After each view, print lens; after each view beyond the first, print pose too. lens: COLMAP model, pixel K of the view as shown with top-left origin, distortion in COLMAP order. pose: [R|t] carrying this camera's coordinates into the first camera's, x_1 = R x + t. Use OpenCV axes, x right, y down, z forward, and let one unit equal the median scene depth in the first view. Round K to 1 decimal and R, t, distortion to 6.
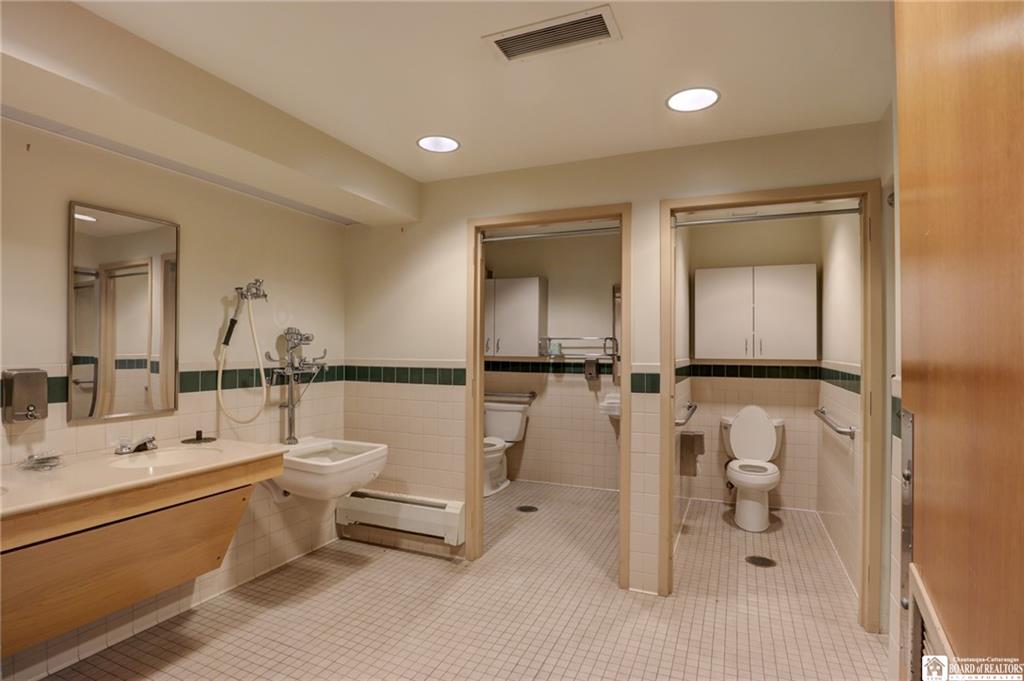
lens RADIAL K [[539.5, 0, 512.0], [0, 539.5, 340.5], [0, 0, 1]] dist [-0.018260, 0.000799]
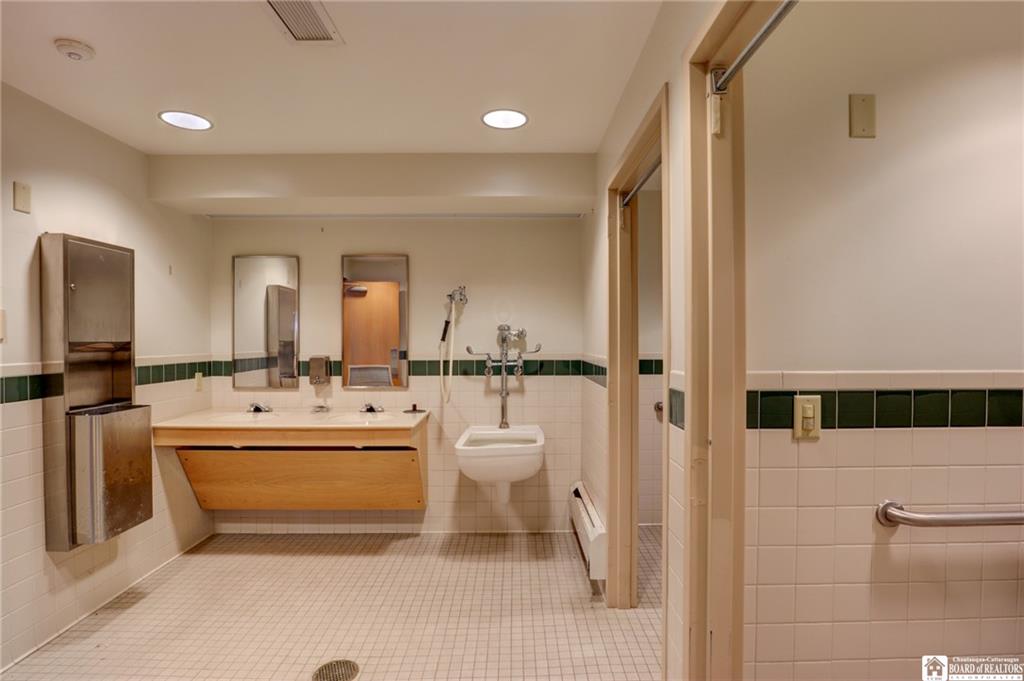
lens RADIAL K [[539.5, 0, 512.0], [0, 539.5, 340.5], [0, 0, 1]] dist [-0.018260, 0.000799]
pose [[0.386976, 0.005998, -0.922070, 0.717361], [0.016384, 0.999776, 0.013380, -0.007147], [0.921944, -0.020285, 0.386791, 0.652617]]
